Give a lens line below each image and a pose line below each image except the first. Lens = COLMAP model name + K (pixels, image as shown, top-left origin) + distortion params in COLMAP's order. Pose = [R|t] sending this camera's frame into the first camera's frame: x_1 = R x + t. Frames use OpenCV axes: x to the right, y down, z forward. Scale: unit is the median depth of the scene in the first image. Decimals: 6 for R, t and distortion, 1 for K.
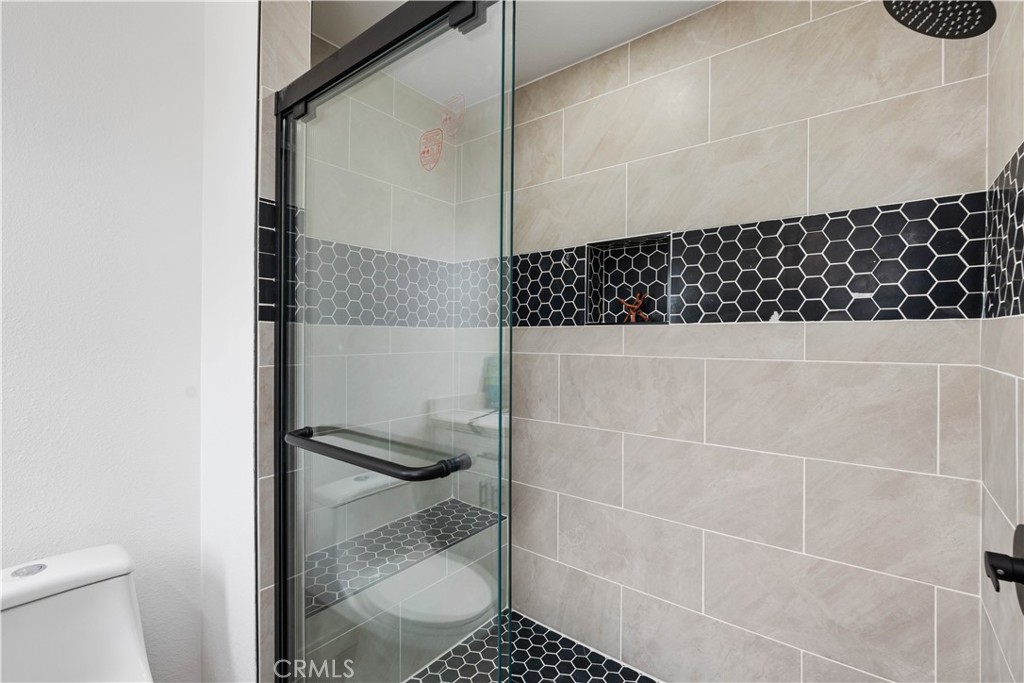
lens RADIAL K [[452.4, 0, 520.6], [0, 452.4, 338.1], [0, 0, 1]] dist [-0.003560, 0.000008]
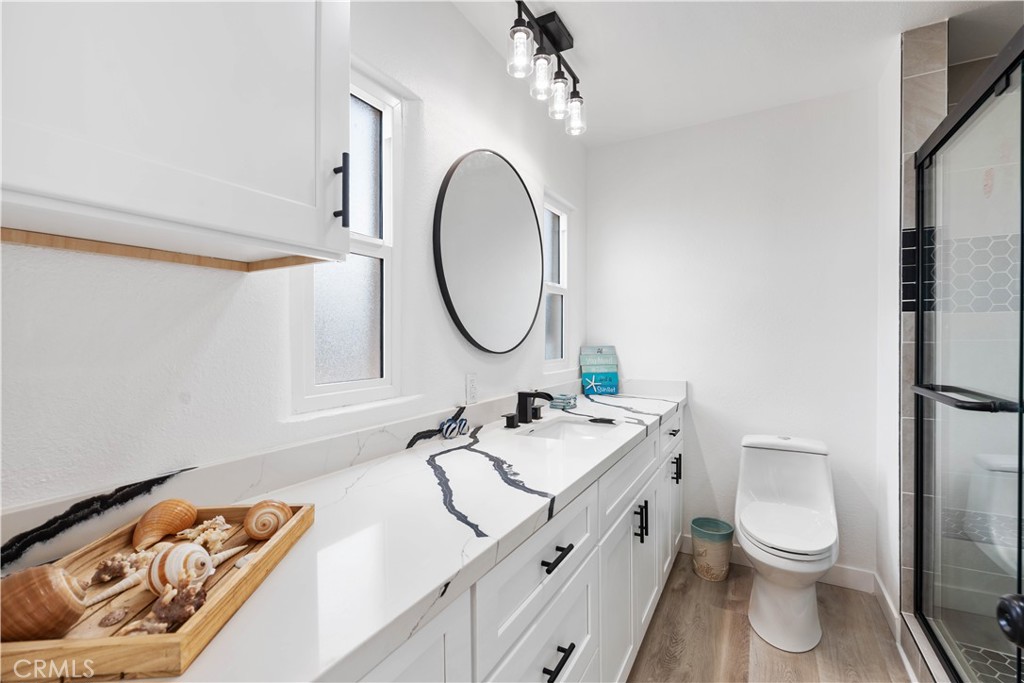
lens RADIAL K [[452.4, 0, 520.6], [0, 452.4, 338.1], [0, 0, 1]] dist [-0.003560, 0.000008]
pose [[0.159758, -0.001938, -0.987154, 0.679362], [-0.000019, 0.999998, -0.001966, 0.050827], [0.987156, 0.000333, 0.159758, -0.474210]]
